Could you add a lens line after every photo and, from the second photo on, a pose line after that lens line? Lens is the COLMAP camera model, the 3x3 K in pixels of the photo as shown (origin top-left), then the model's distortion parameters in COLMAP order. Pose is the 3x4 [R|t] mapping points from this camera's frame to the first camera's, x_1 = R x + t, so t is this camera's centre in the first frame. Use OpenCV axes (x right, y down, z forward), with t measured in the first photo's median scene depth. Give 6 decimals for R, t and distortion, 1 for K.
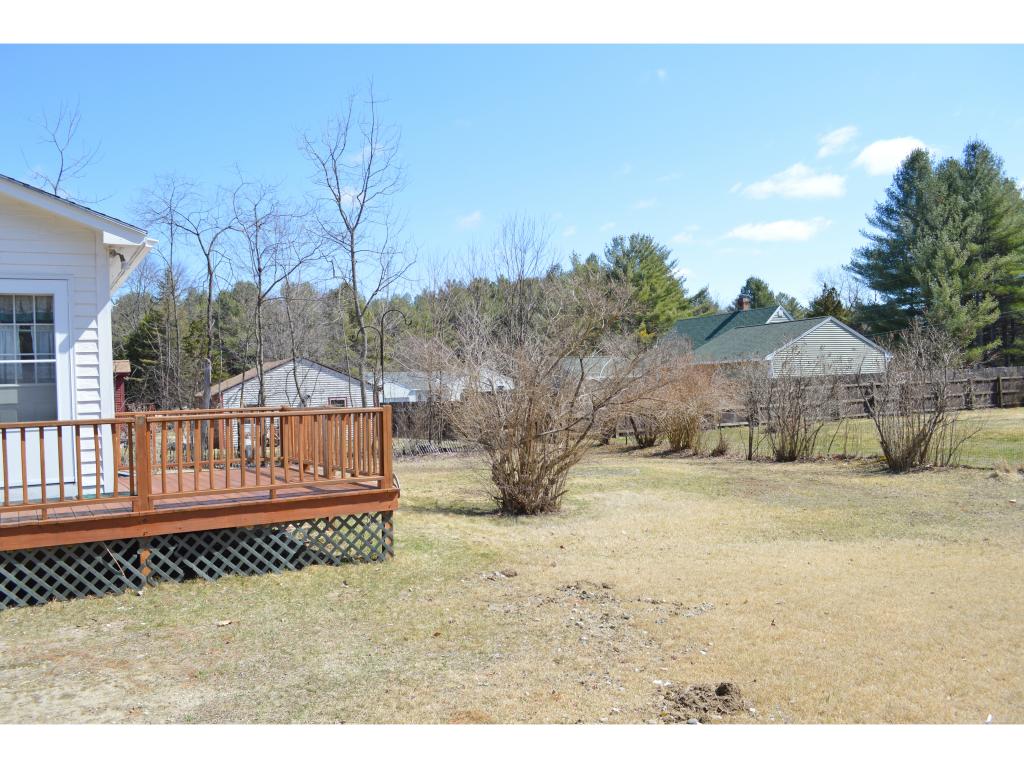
lens RADIAL K [[821.5, 0, 511.4], [0, 821.5, 388.2], [0, 0, 1]] dist [-0.080583, -0.003320]
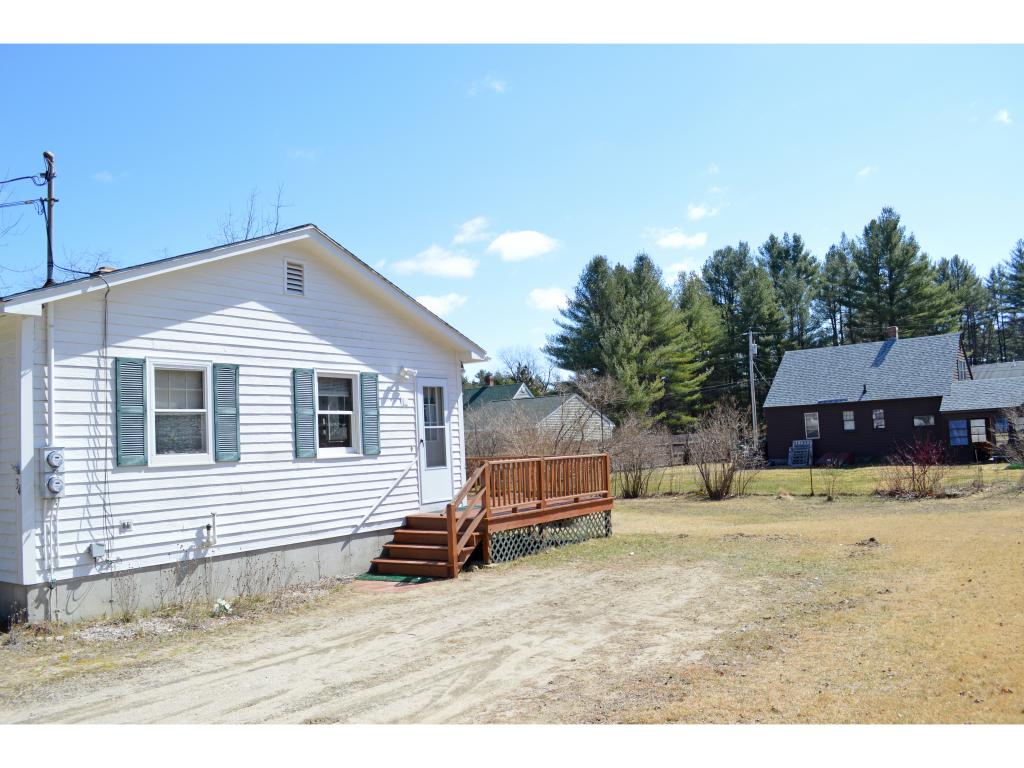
lens RADIAL K [[821.5, 0, 511.4], [0, 821.5, 388.2], [0, 0, 1]] dist [-0.080583, -0.003320]
pose [[0.909459, 0.025840, 0.414990, -0.149407], [0.008230, 0.996753, -0.080101, 0.003043], [-0.415712, 0.076264, 0.906293, -0.079834]]
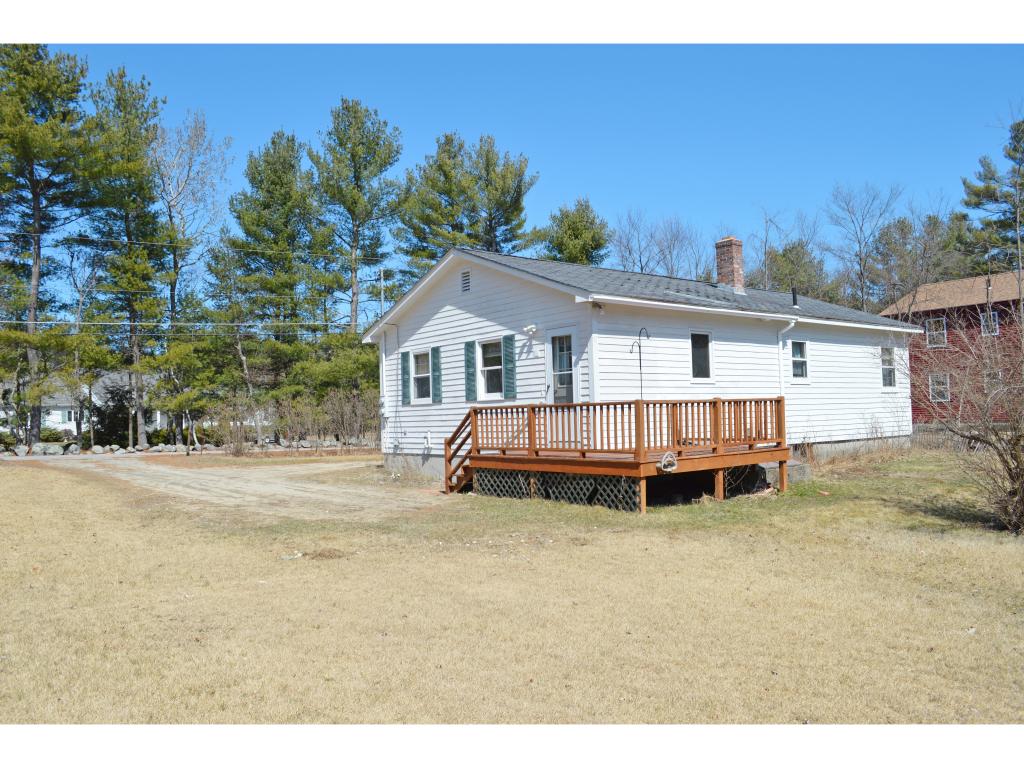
lens RADIAL K [[821.5, 0, 511.4], [0, 821.5, 388.2], [0, 0, 1]] dist [-0.080583, -0.003320]
pose [[0.111499, 0.000176, -0.993765, 0.156943], [0.027097, 0.999628, 0.003217, -0.001012], [0.993395, -0.027287, 0.111453, 0.085639]]
